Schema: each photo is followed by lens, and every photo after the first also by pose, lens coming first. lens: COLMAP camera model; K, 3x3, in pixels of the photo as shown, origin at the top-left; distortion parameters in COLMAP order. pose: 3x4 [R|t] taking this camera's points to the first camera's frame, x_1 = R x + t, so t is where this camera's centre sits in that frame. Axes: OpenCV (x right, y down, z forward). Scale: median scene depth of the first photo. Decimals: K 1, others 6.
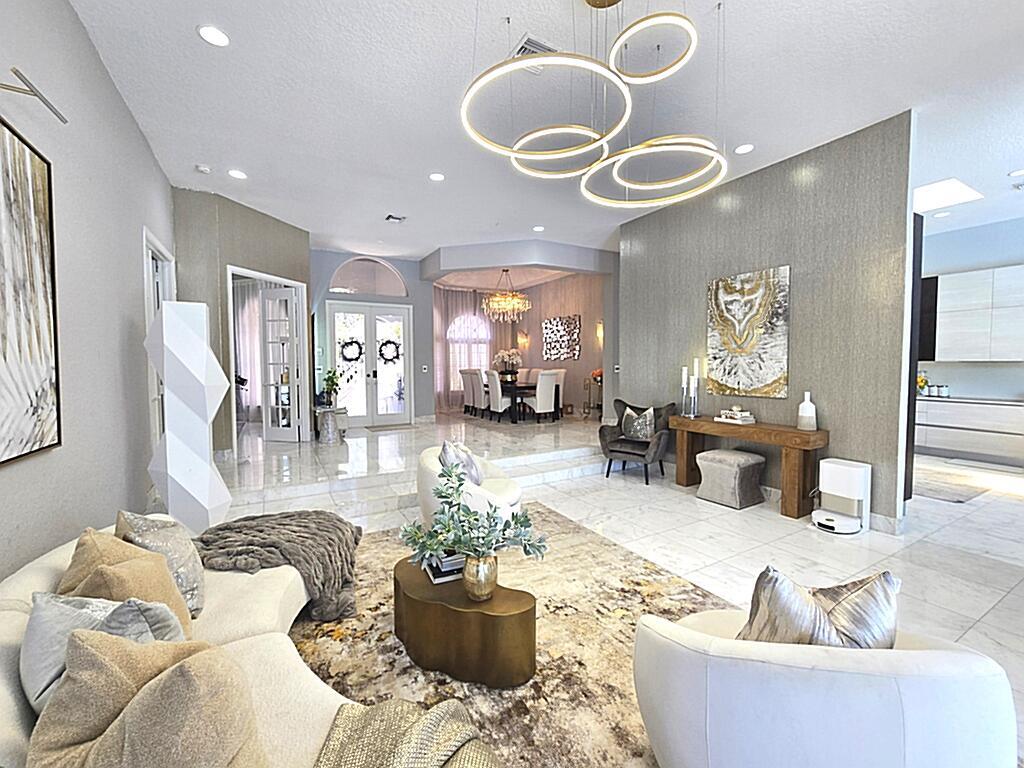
lens RADIAL K [[423.4, 0, 509.3], [0, 423.4, 381.8], [0, 0, 1]] dist [-0.008432, 0.004556]
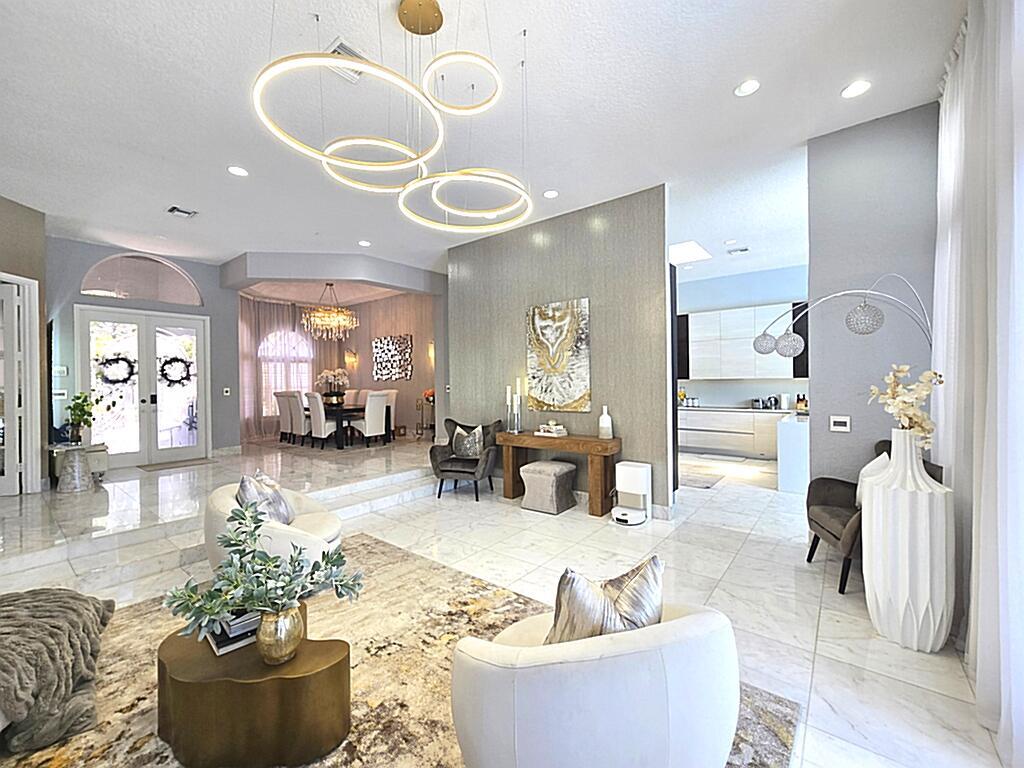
lens RADIAL K [[423.4, 0, 509.3], [0, 423.4, 381.8], [0, 0, 1]] dist [-0.008432, 0.004556]
pose [[0.928131, -0.007387, 0.372181, 0.021352], [0.025171, 0.998760, -0.042949, 0.000672], [-0.371402, 0.049230, 0.927166, 0.007463]]
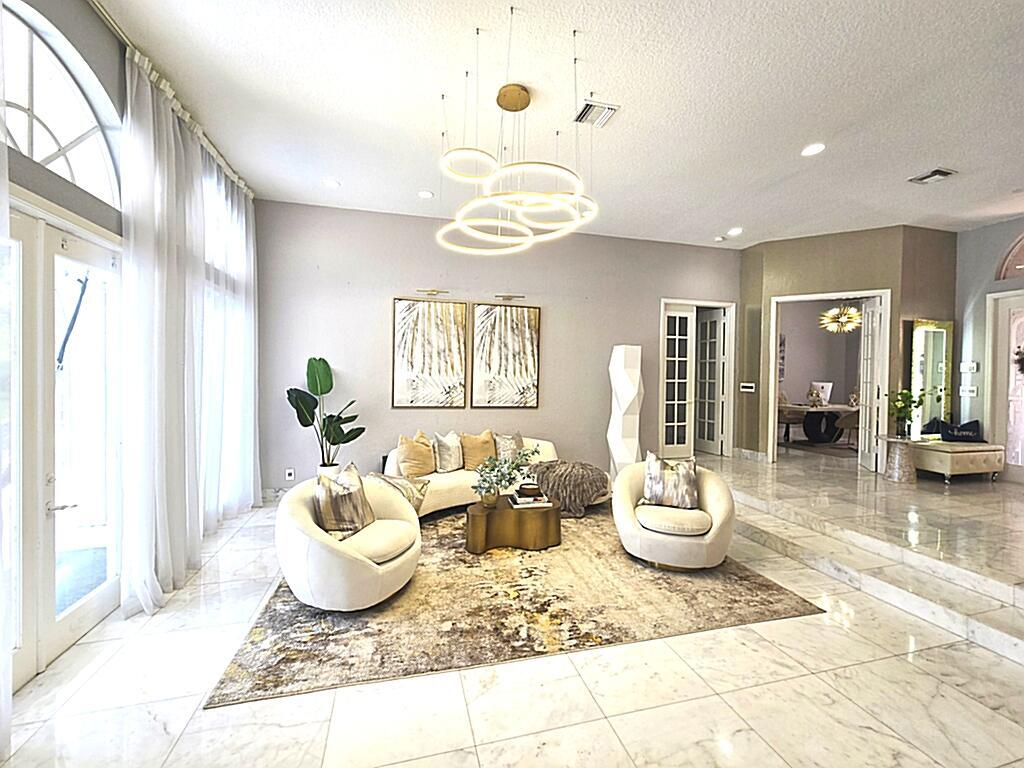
lens RADIAL K [[421.9, 0, 507.6], [0, 421.9, 381.4], [0, 0, 1]] dist [-0.001483, 0.001053]
pose [[-0.253289, 0.015208, -0.967271, 0.766500], [-0.053344, 0.998136, 0.029662, -0.043109], [0.965919, 0.059111, -0.252005, 0.684957]]
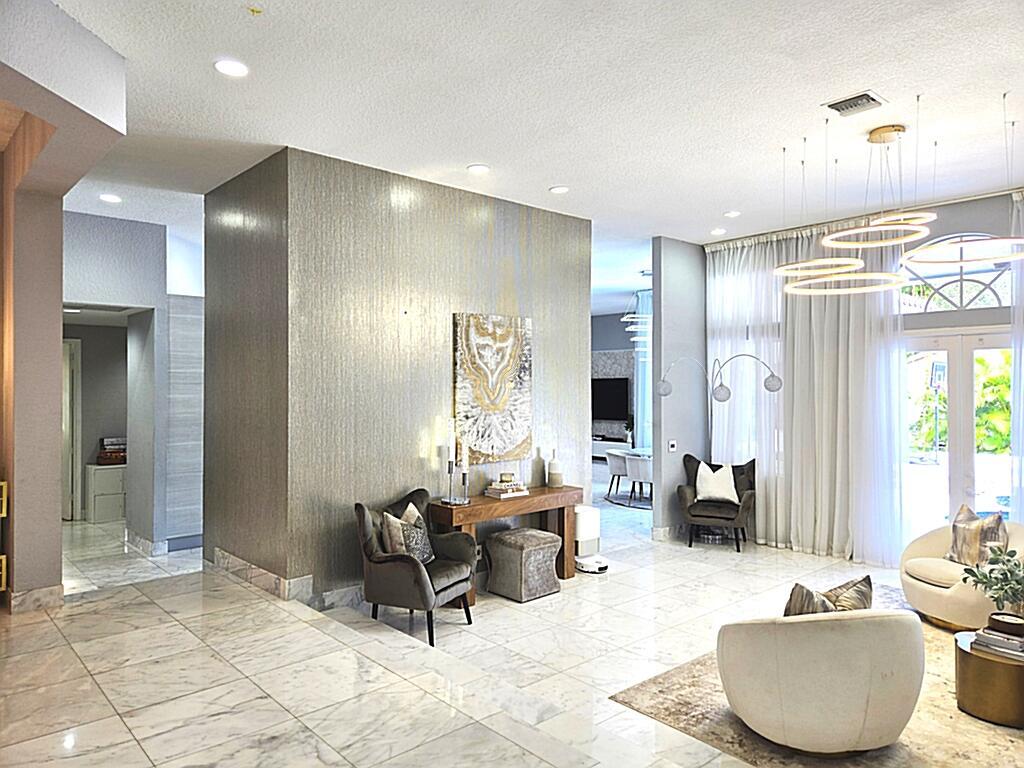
lens RADIAL K [[683.9, 0, 513.1], [0, 683.9, 370.0], [0, 0, 1]] dist [0.043261, -0.003591]
pose [[-0.214510, 0.029678, 0.976271, -0.779804], [0.048001, 0.998651, -0.019811, -0.122281], [-0.975542, 0.042612, -0.215645, 1.286702]]
